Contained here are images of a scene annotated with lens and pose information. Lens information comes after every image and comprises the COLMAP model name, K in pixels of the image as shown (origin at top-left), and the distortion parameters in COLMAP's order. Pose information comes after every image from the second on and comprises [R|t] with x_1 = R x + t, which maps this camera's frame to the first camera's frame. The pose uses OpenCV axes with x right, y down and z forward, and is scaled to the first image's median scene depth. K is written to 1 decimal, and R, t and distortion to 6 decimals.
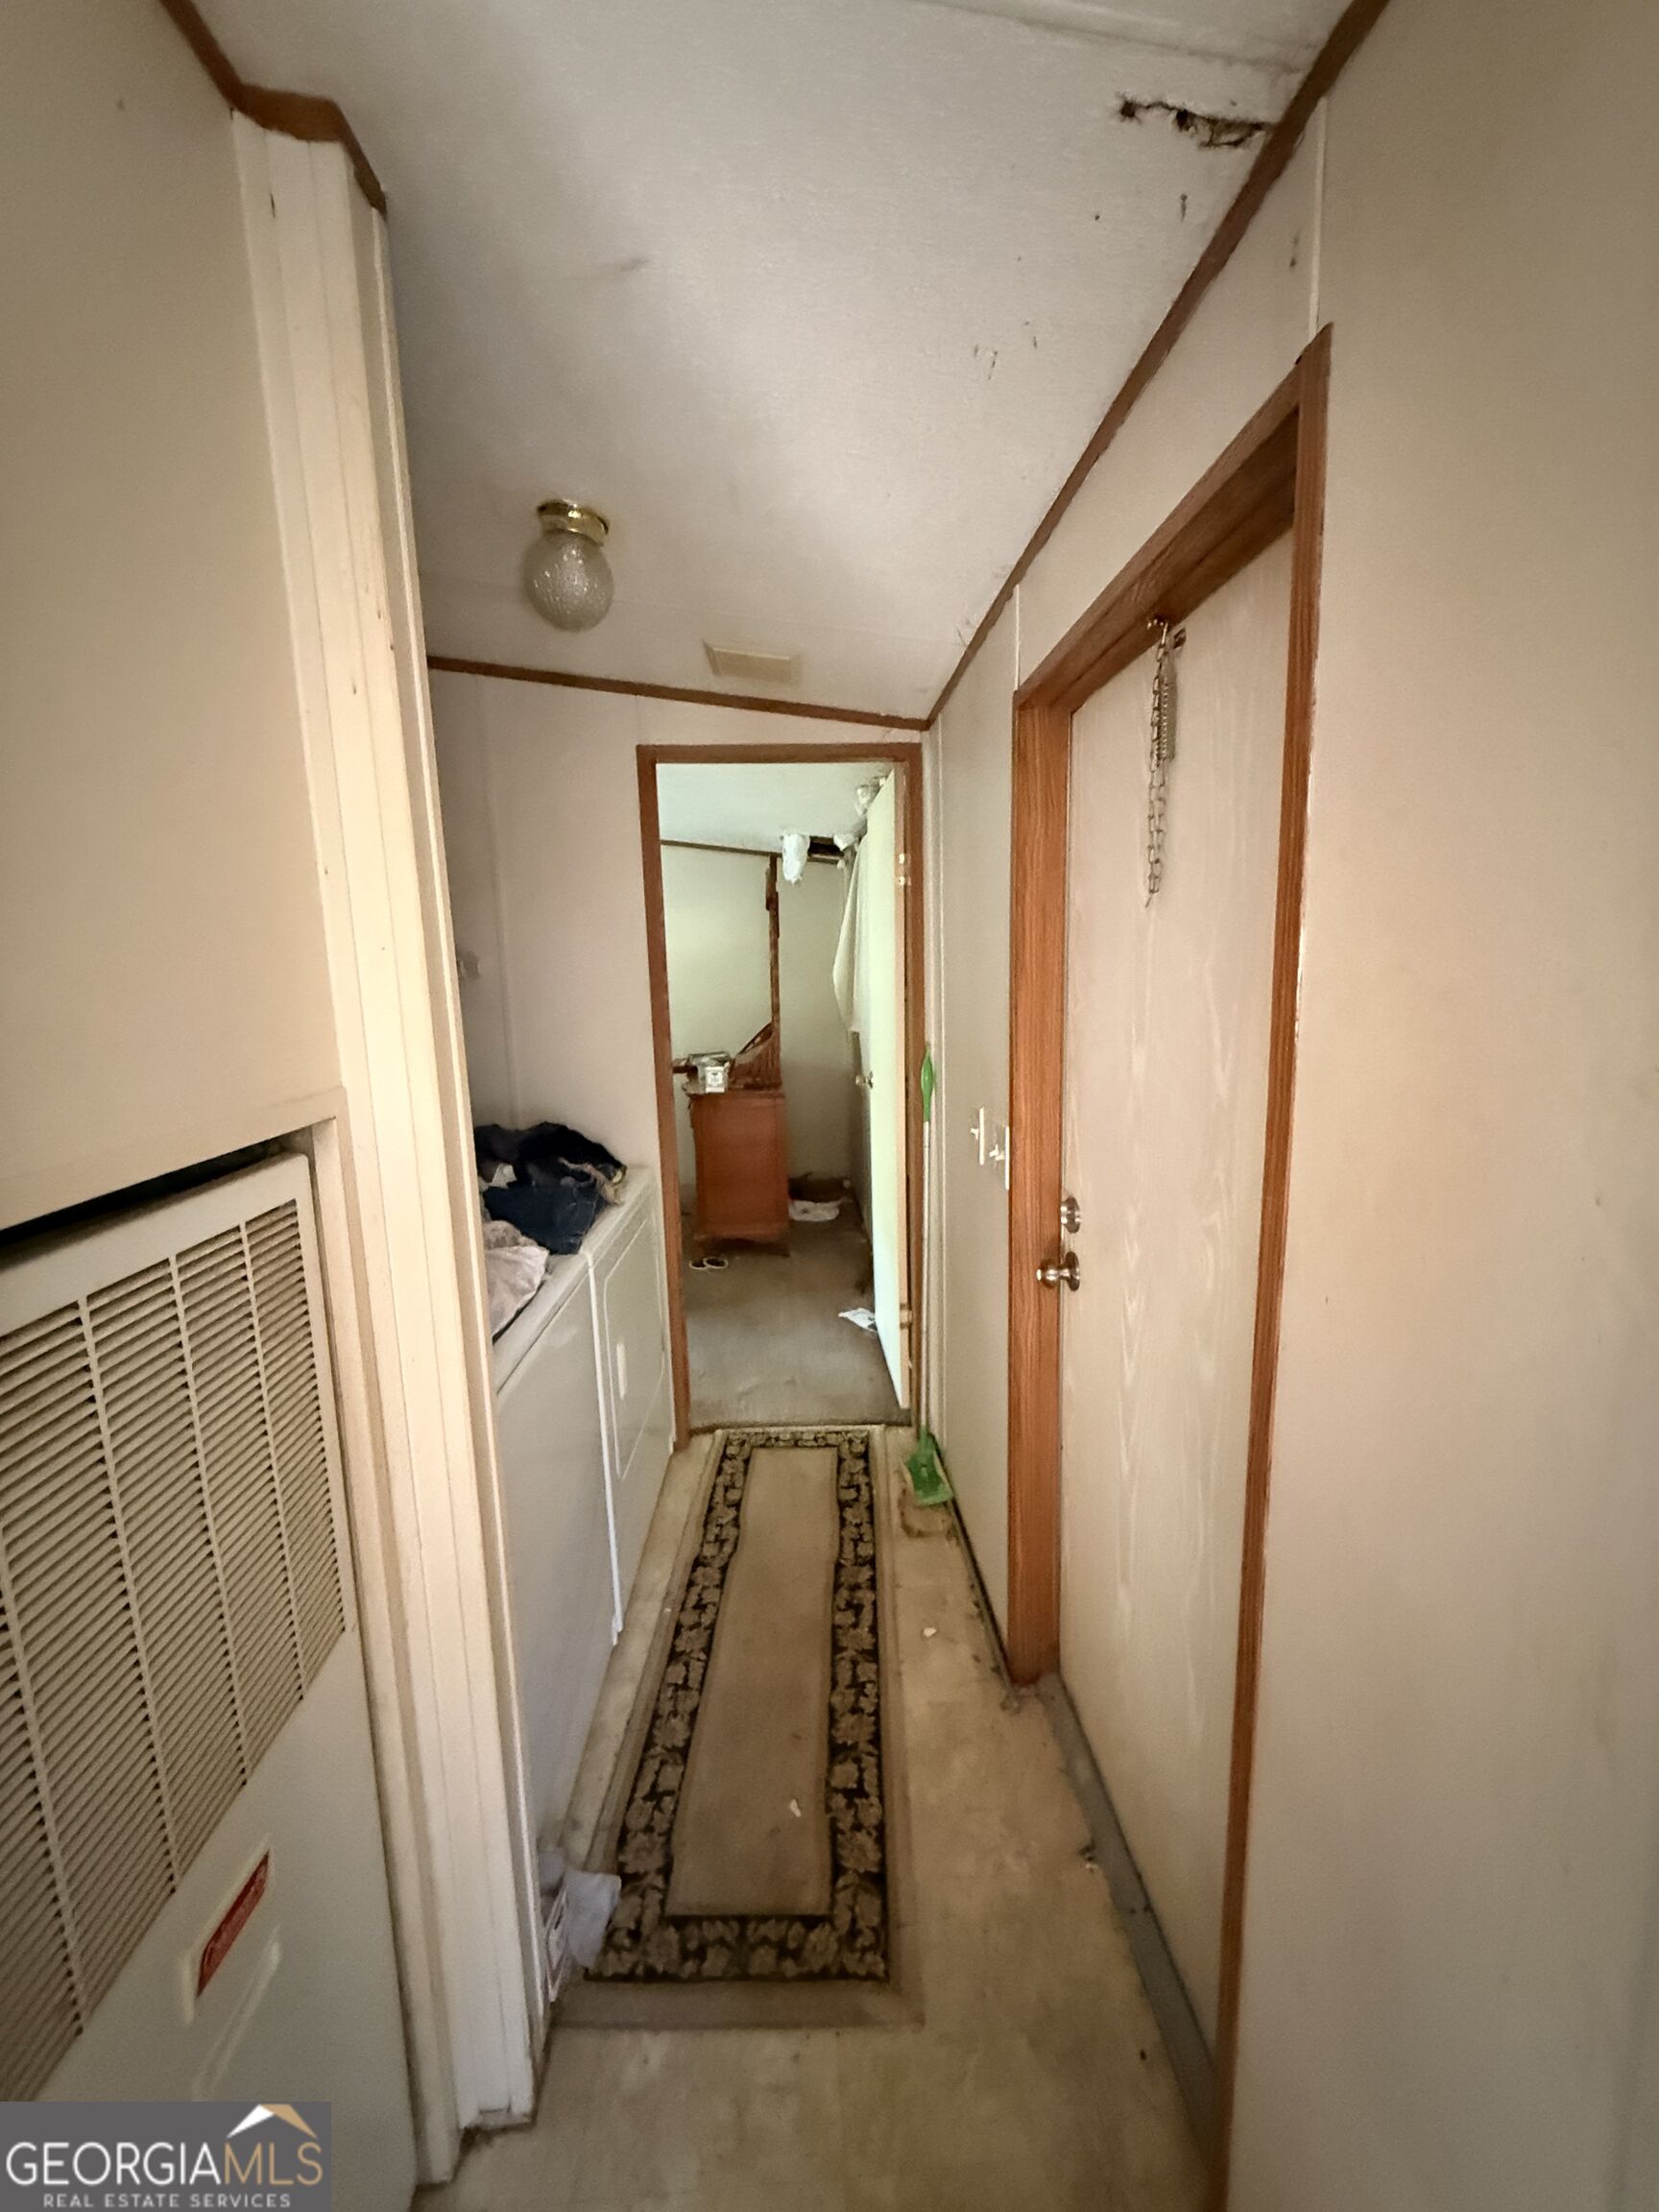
lens RADIAL K [[881.4, 0, 829.9], [0, 881.4, 1102.0], [0, 0, 1]] dist [0.000059, -0.000009]
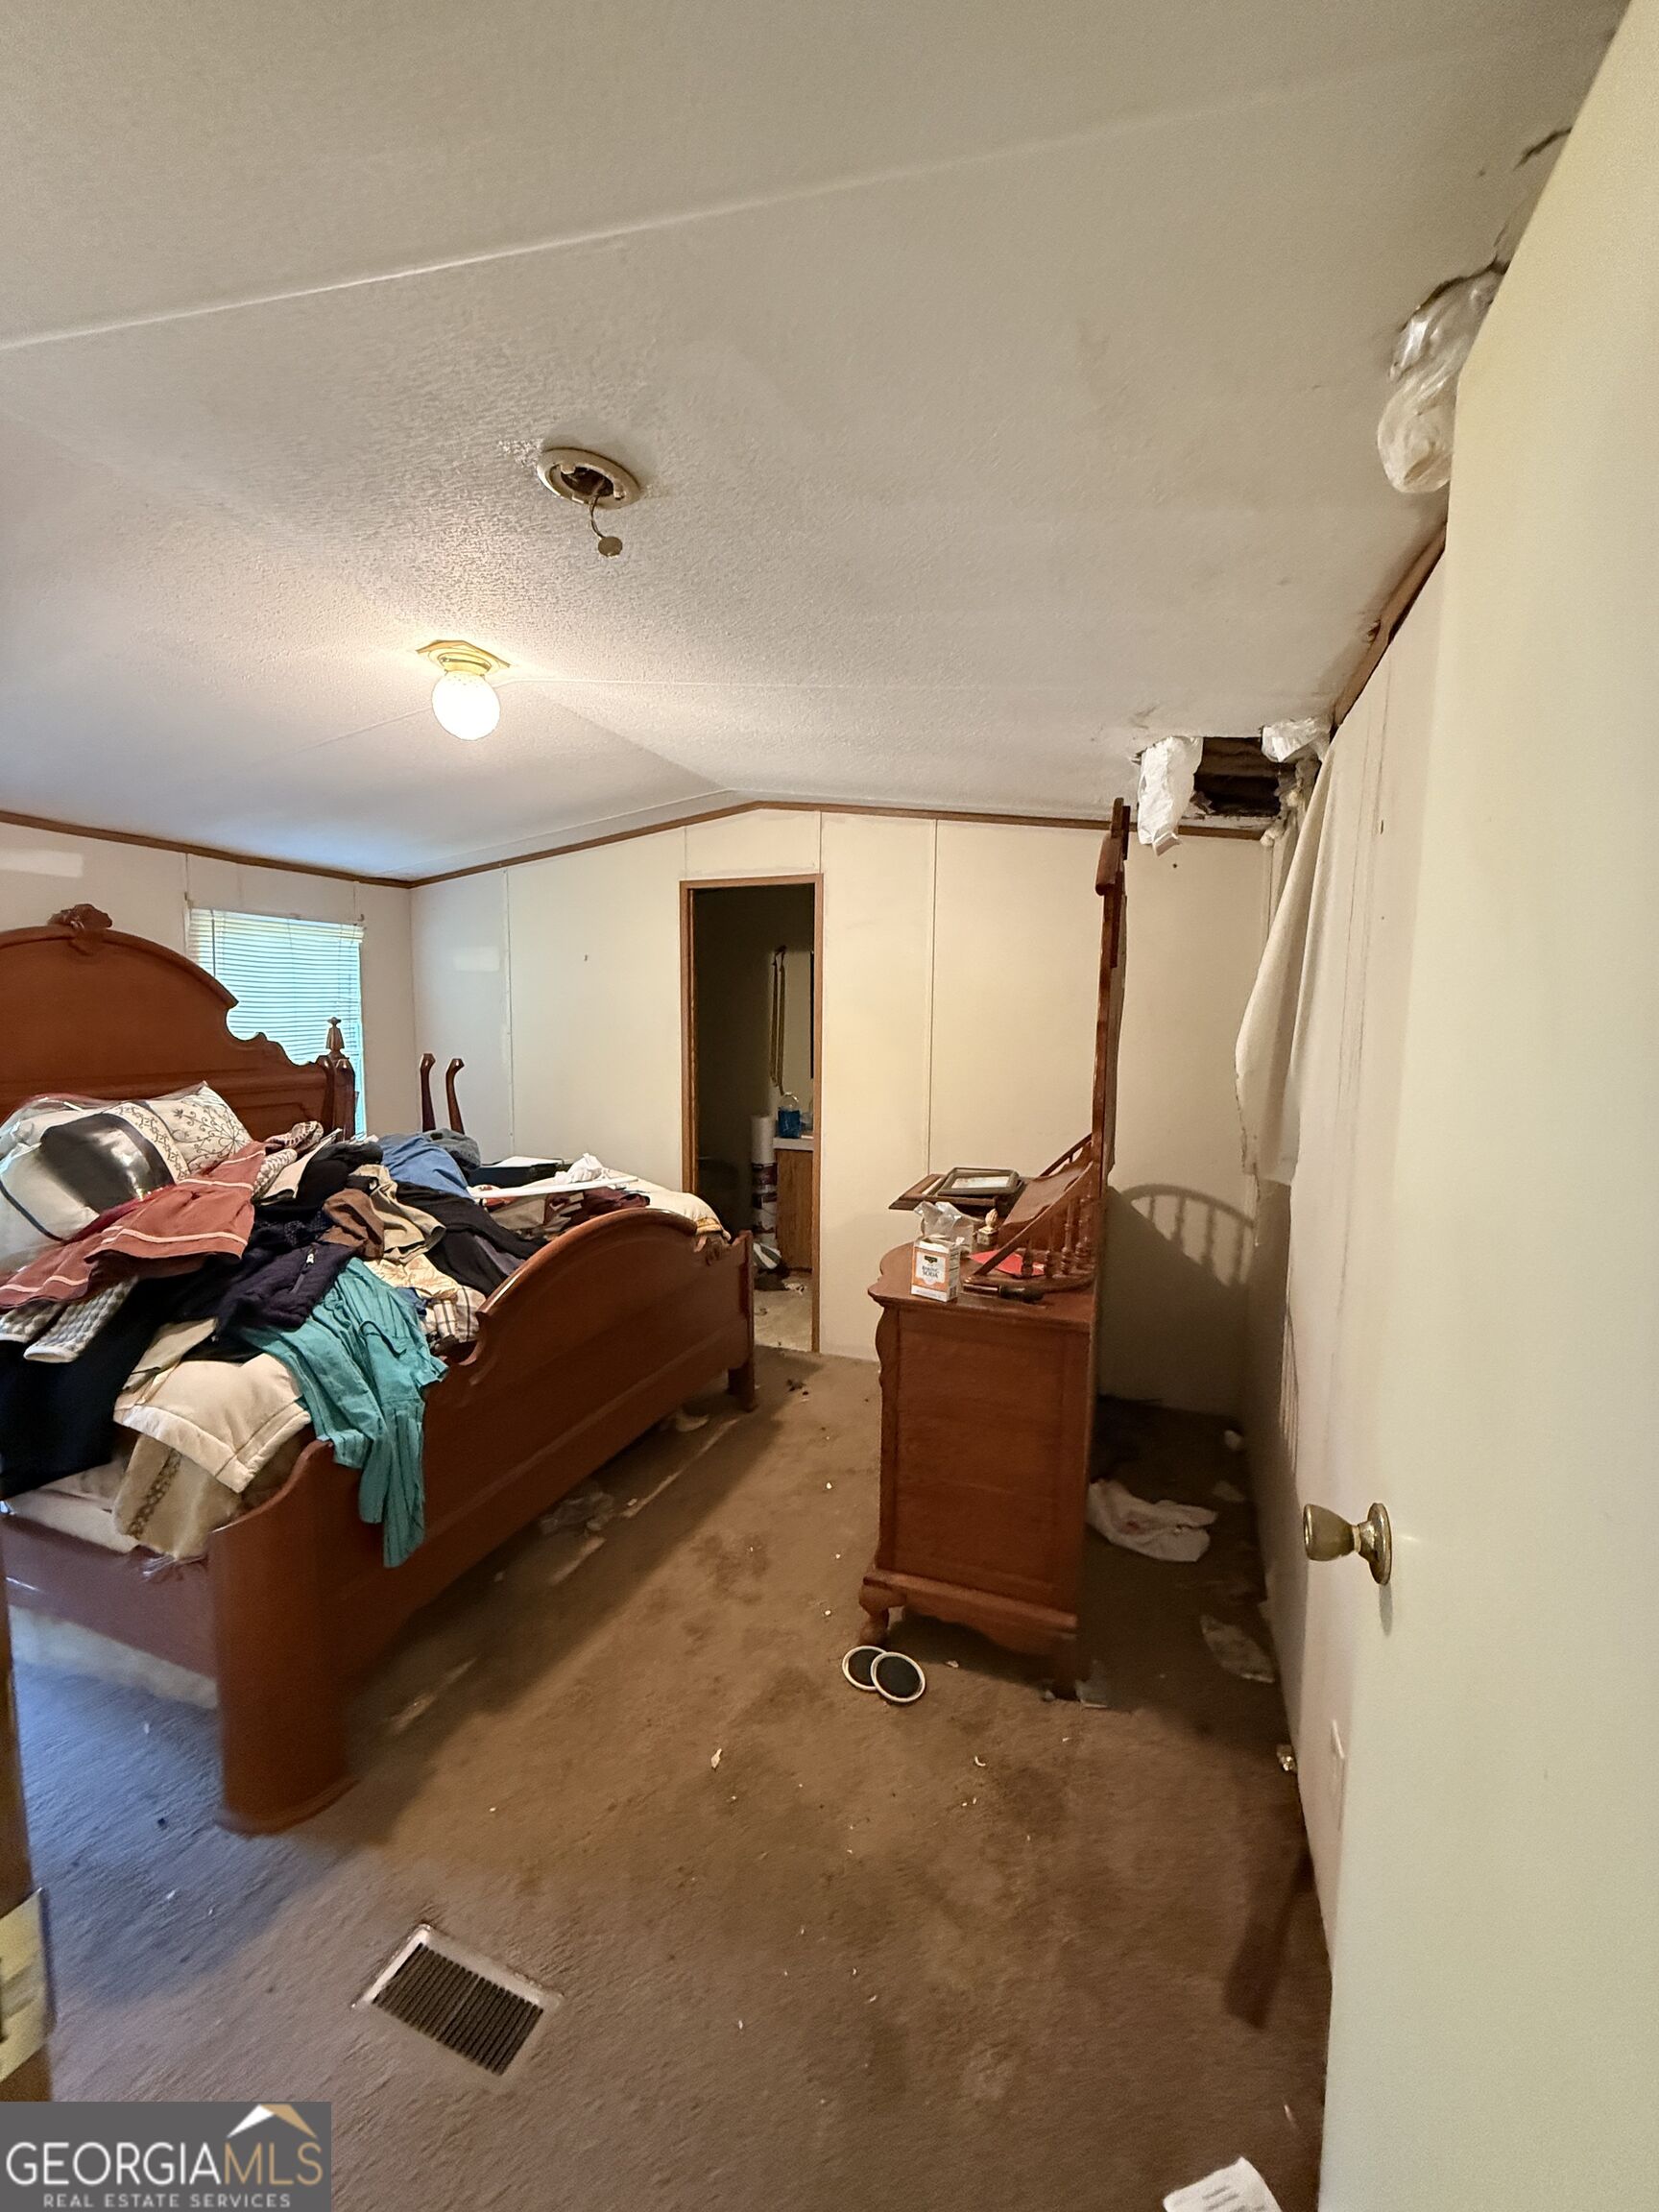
lens RADIAL K [[881.4, 0, 829.9], [0, 881.4, 1102.0], [0, 0, 1]] dist [0.000059, -0.000009]
pose [[0.911631, 0.070553, -0.404908, -0.001193], [-0.093924, 0.994849, -0.038117, -0.082091], [0.400133, 0.072779, 0.913563, 0.516735]]
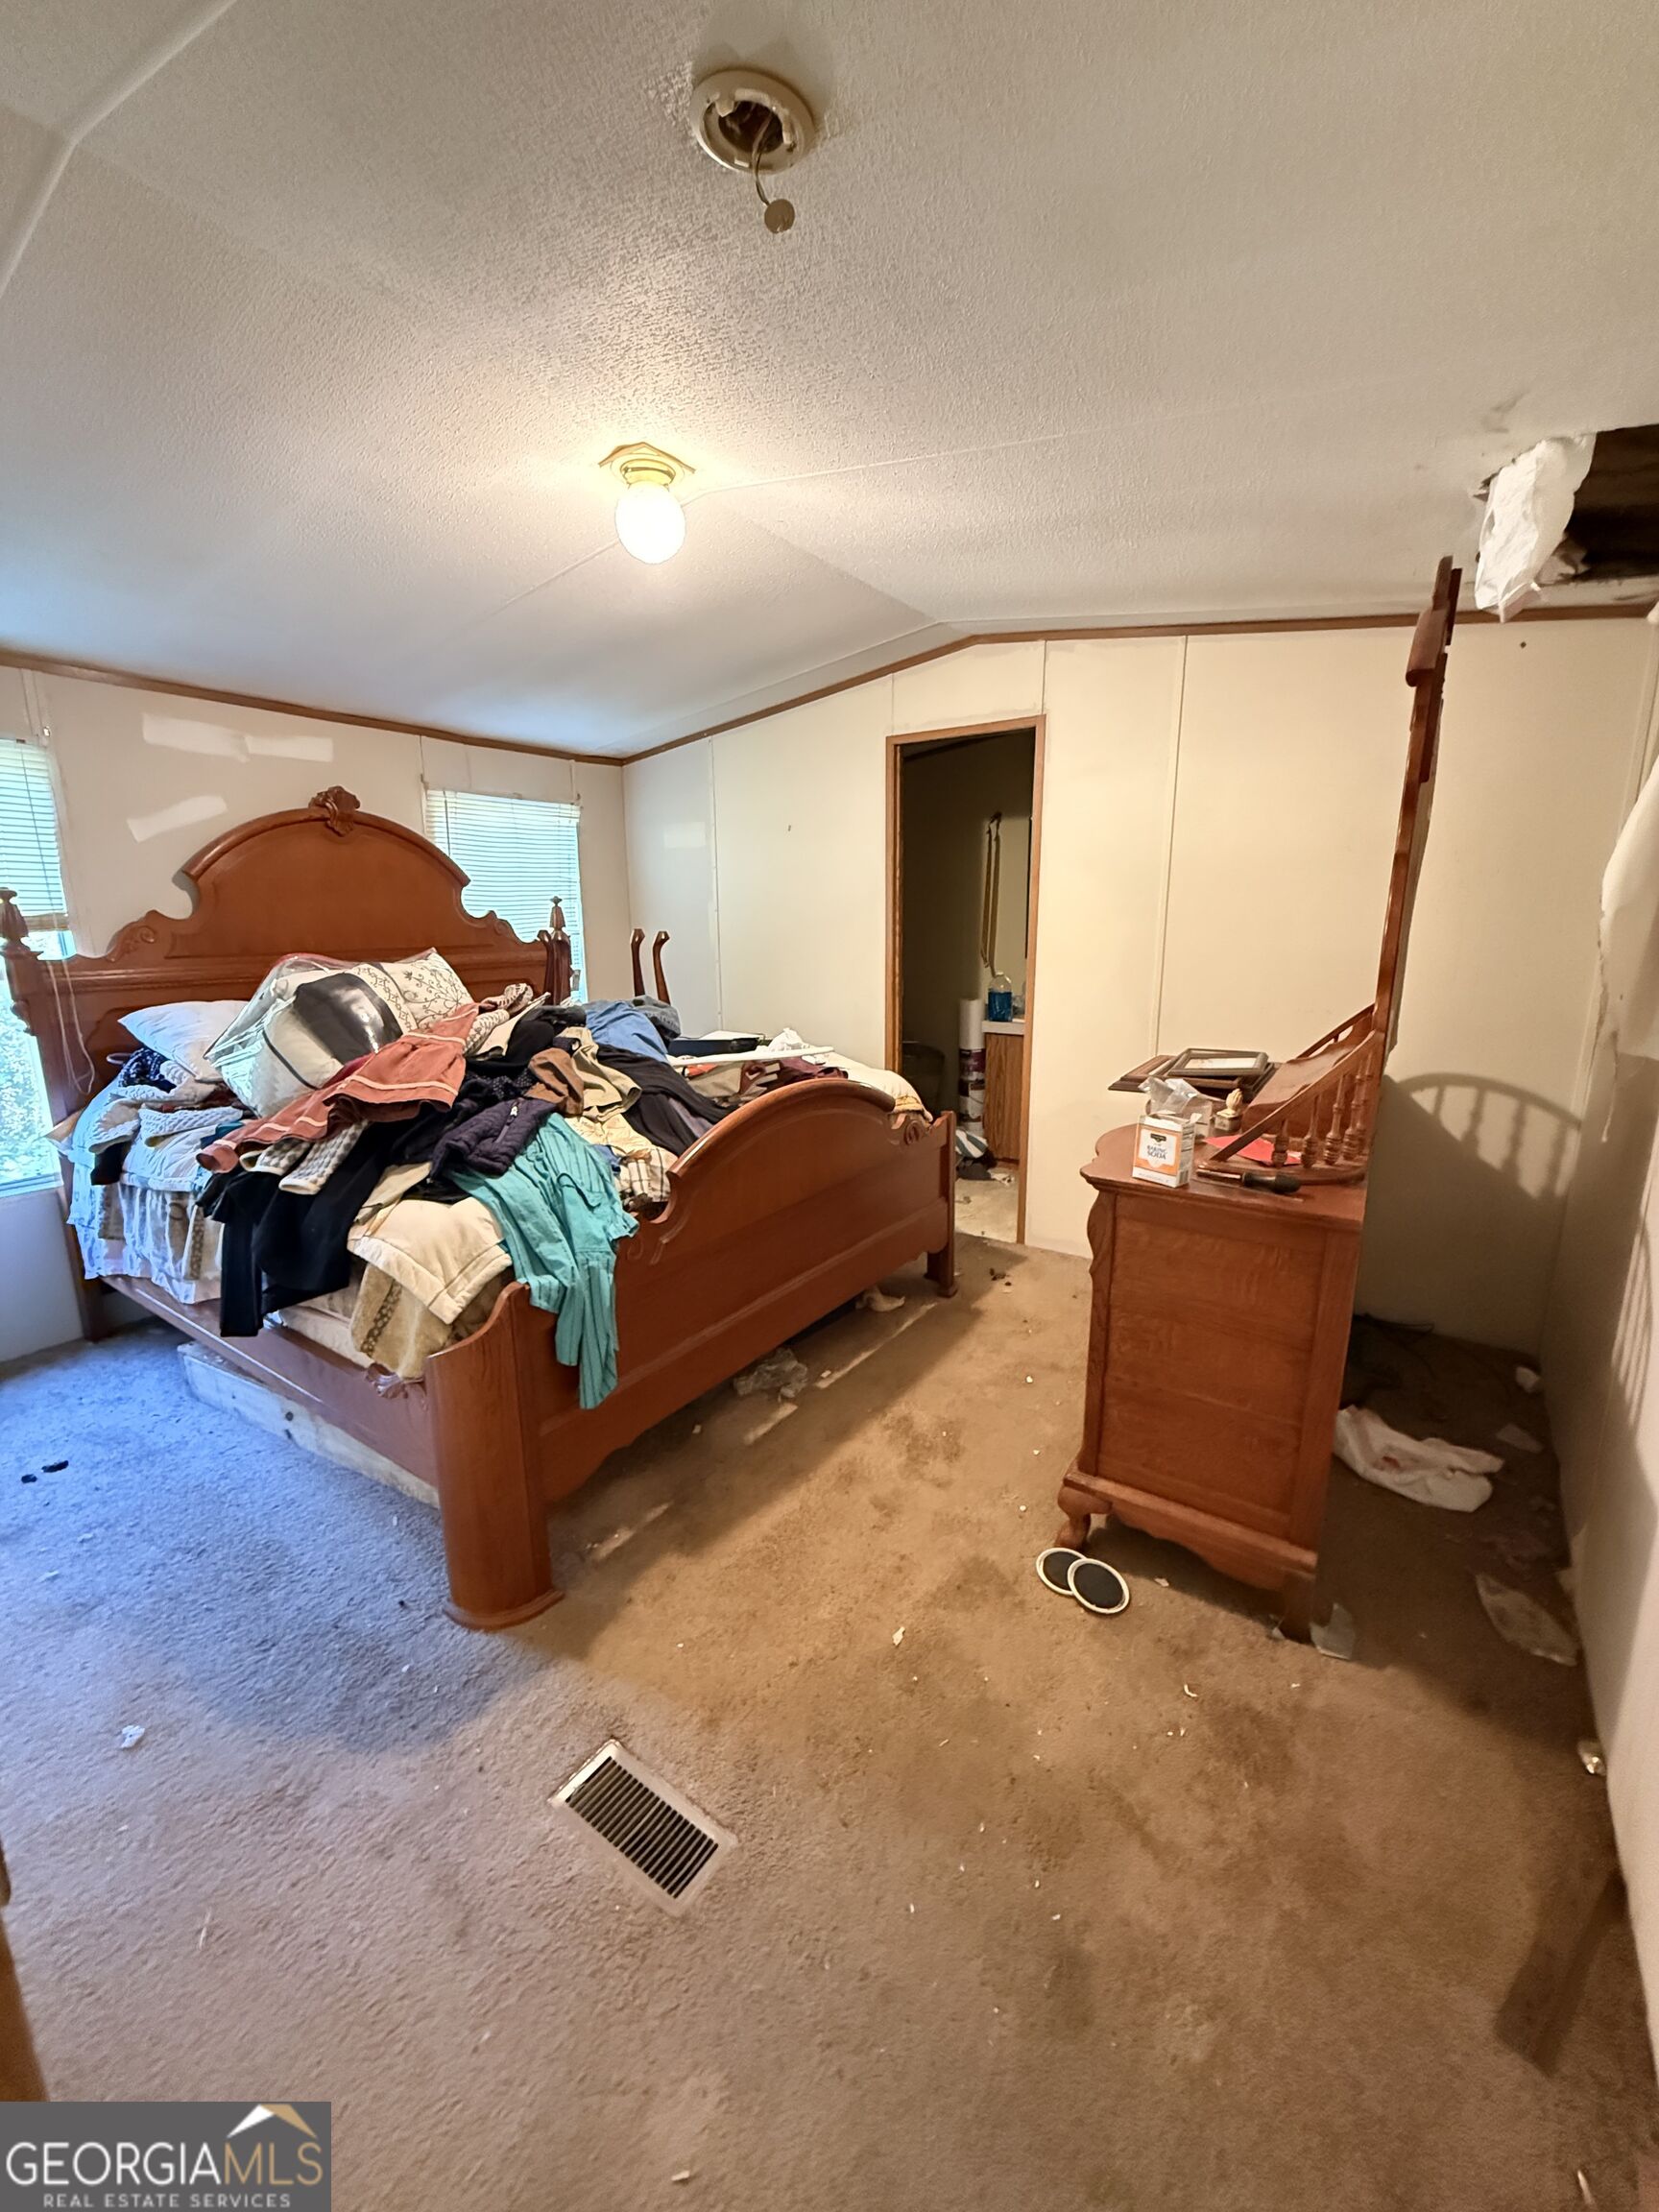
lens RADIAL K [[881.4, 0, 829.9], [0, 881.4, 1102.0], [0, 0, 1]] dist [0.000059, -0.000009]
pose [[0.788920, 0.144827, -0.597186, -0.015093], [-0.105805, 0.989330, 0.100154, -0.064561], [0.605319, -0.015828, 0.795826, 0.557931]]
